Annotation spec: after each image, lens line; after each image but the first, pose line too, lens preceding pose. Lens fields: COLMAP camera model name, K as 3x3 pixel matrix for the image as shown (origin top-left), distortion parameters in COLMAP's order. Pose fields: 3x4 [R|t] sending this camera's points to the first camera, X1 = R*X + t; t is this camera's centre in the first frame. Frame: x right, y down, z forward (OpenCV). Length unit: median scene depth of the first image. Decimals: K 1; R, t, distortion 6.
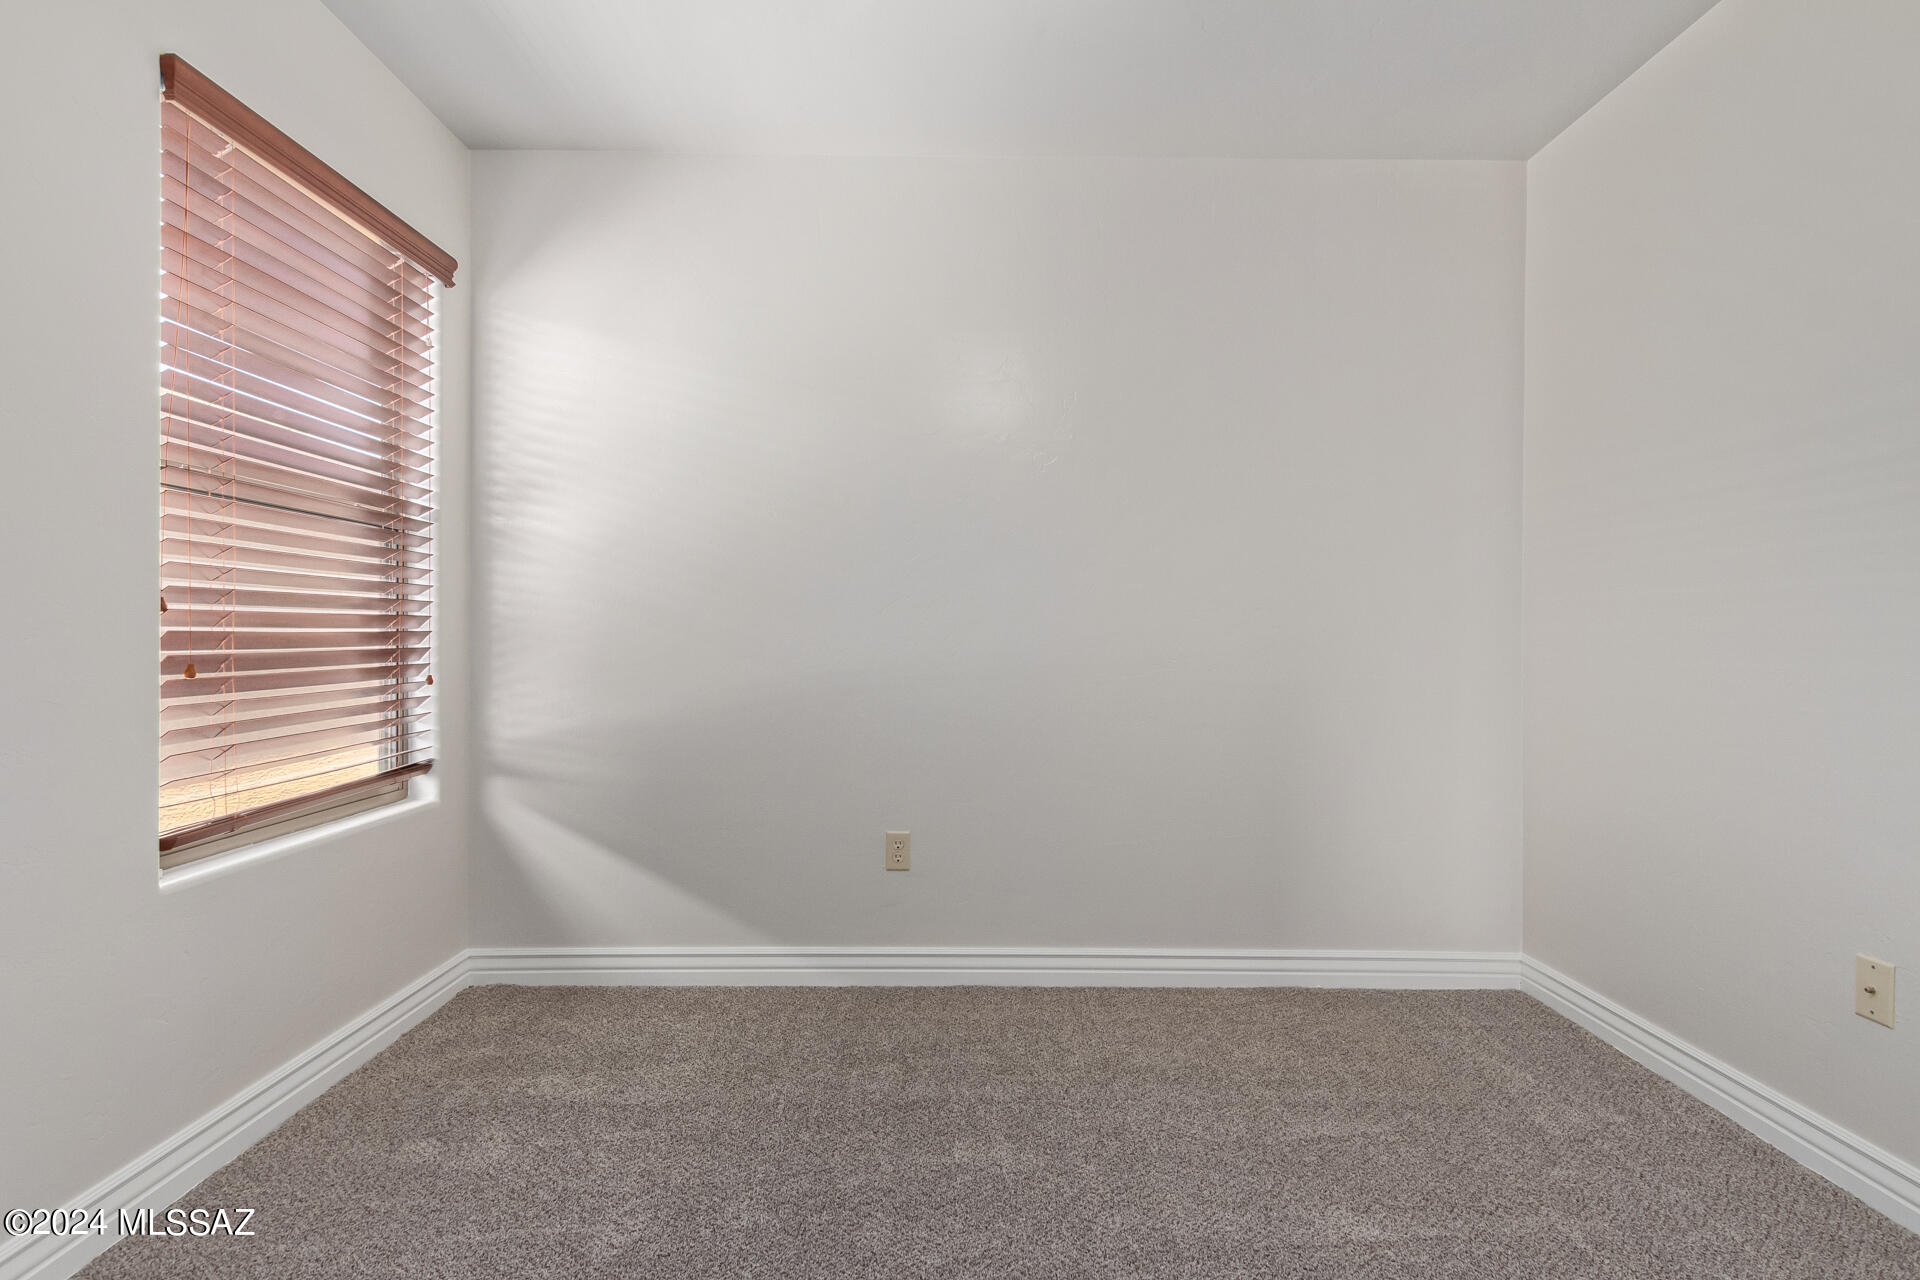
lens RADIAL K [[921.6, 0, 968.2], [0, 921.6, 643.9], [0, 0, 1]] dist [0.013316, -0.005544]
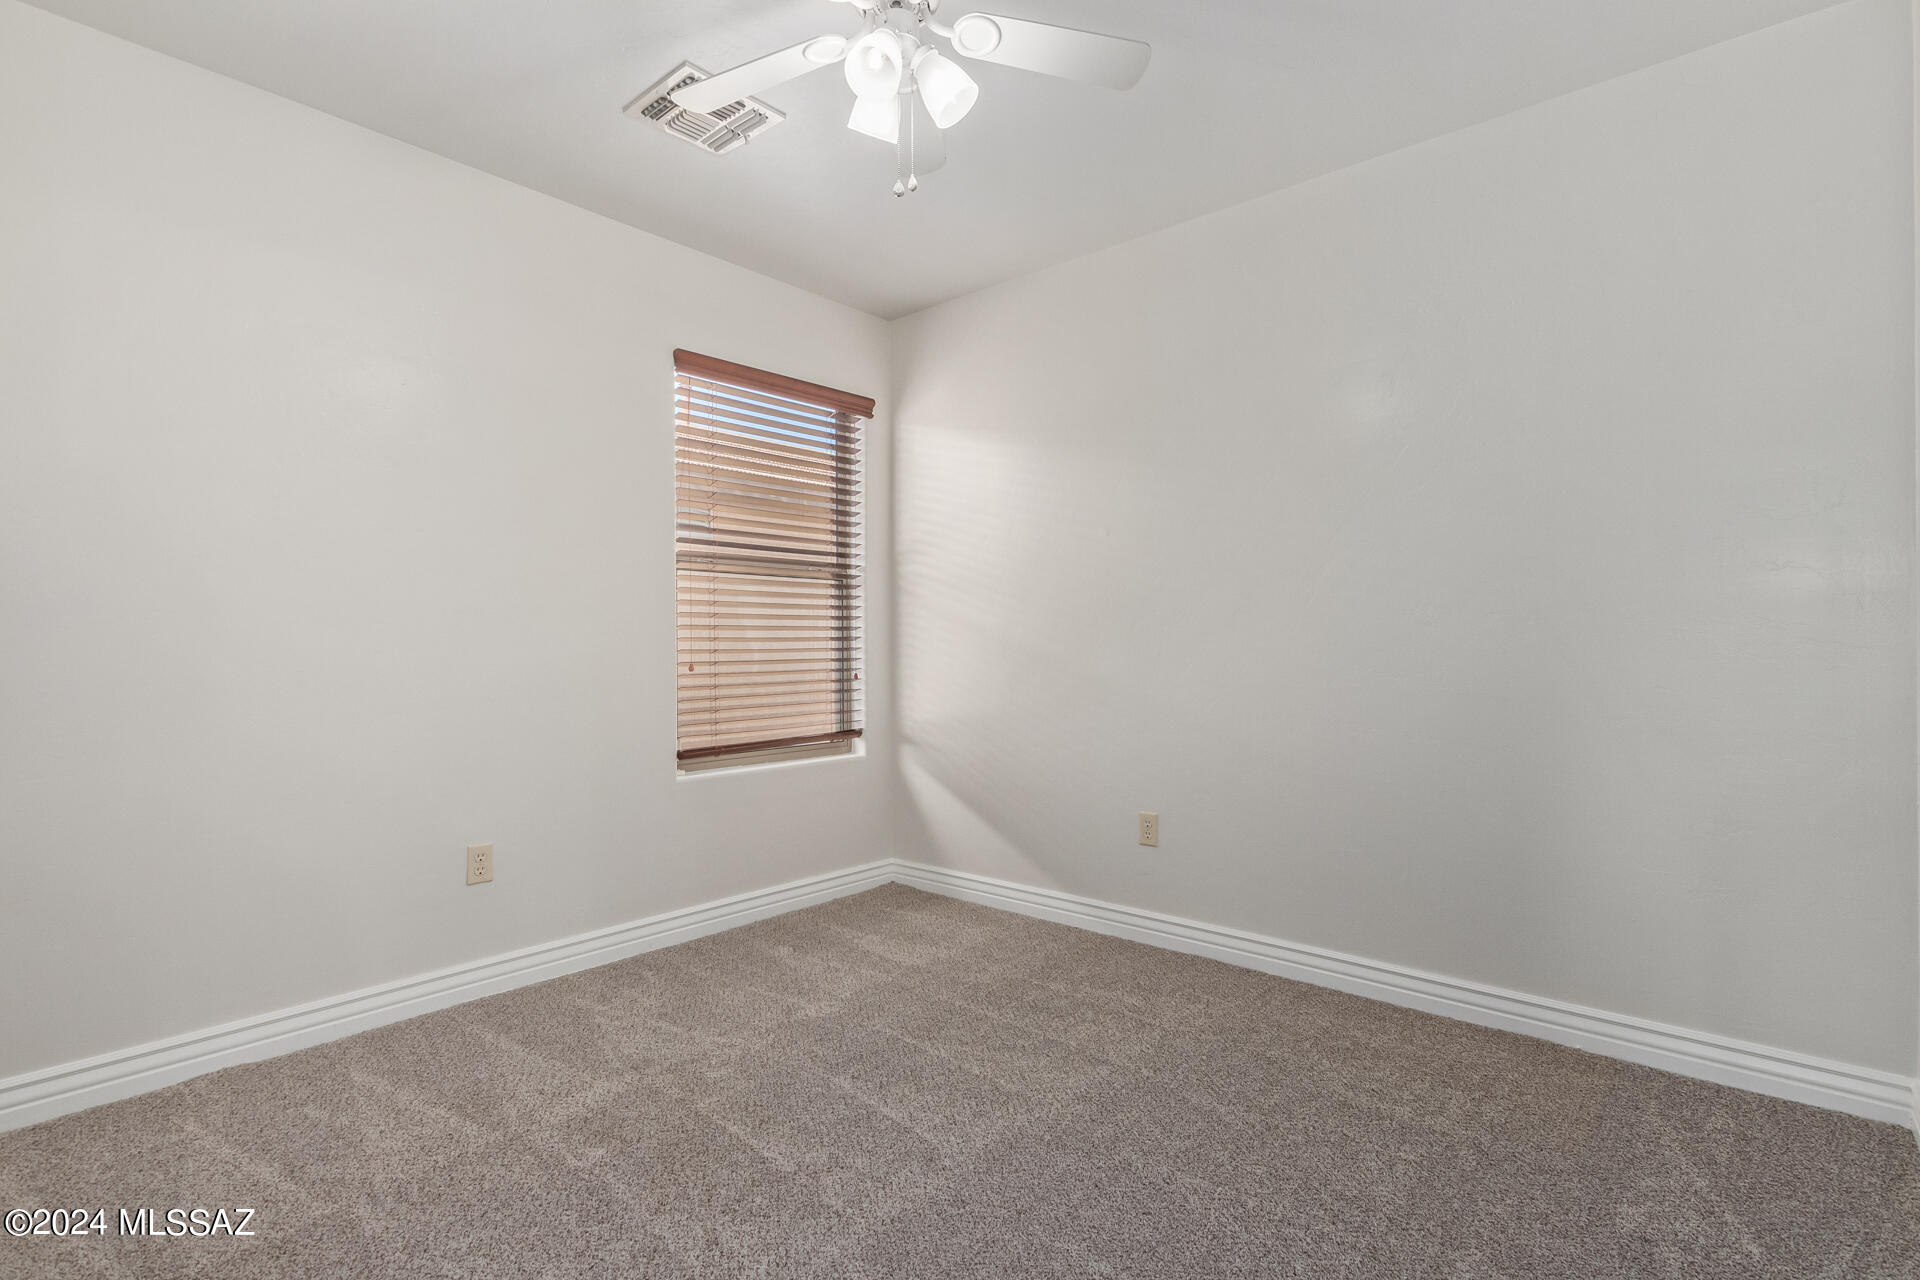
lens RADIAL K [[921.6, 0, 968.2], [0, 921.6, 643.9], [0, 0, 1]] dist [0.013316, -0.005544]
pose [[0.756186, -0.003424, -0.654348, 0.553875], [0.002212, 0.999994, -0.002677, -0.010566], [0.654353, 0.000577, 0.756189, -0.043739]]
